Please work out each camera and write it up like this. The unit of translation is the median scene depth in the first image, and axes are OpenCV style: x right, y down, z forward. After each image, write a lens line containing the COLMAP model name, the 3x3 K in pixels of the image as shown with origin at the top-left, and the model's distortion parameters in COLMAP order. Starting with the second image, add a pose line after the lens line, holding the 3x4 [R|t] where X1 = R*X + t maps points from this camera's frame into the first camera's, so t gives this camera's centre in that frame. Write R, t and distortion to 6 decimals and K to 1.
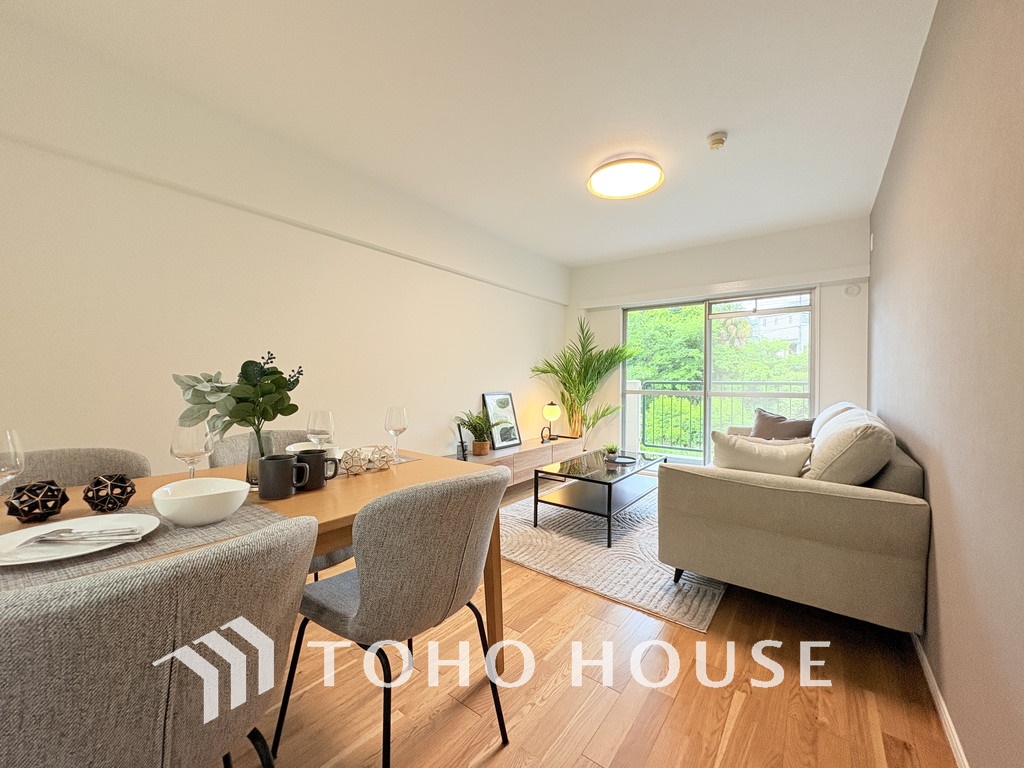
lens RADIAL K [[408.2, 0, 511.2], [0, 408.2, 381.5], [0, 0, 1]] dist [-0.002417, 0.000010]
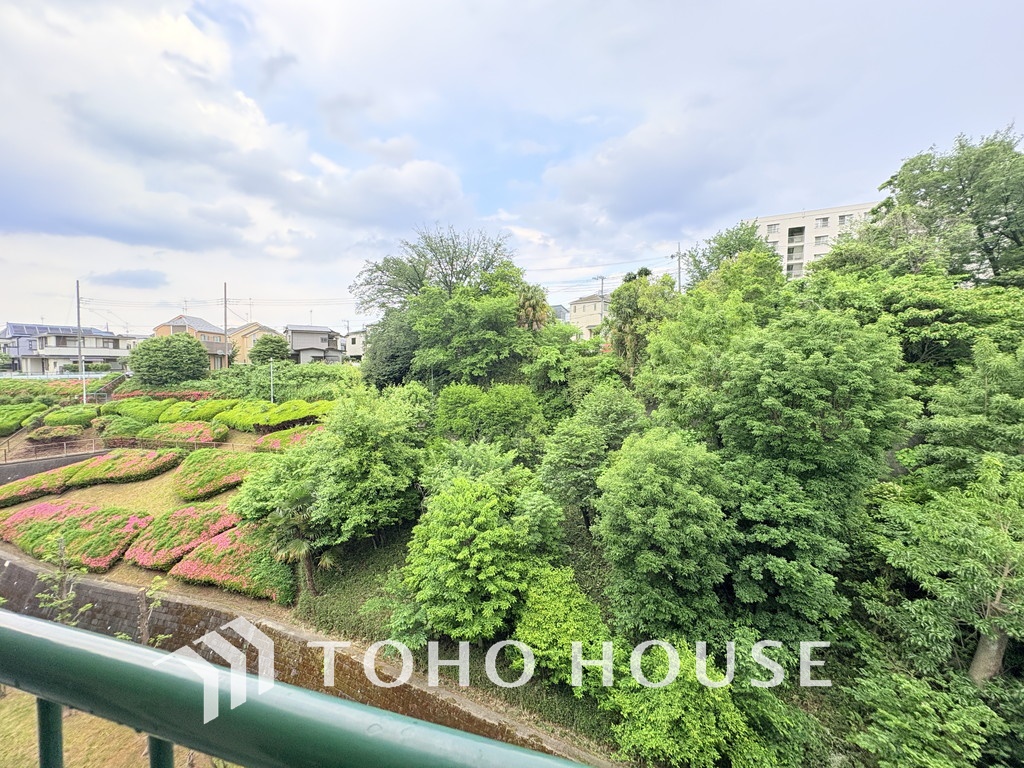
lens RADIAL K [[408.2, 0, 508.3], [0, 408.2, 381.6], [0, 0, 1]] dist [-0.002417, 0.000010]
pose [[0.934978, -0.016085, 0.354340, 1.218303], [-0.000363, 0.998927, 0.046305, -0.059595], [-0.354705, -0.043423, 0.933969, 0.864204]]
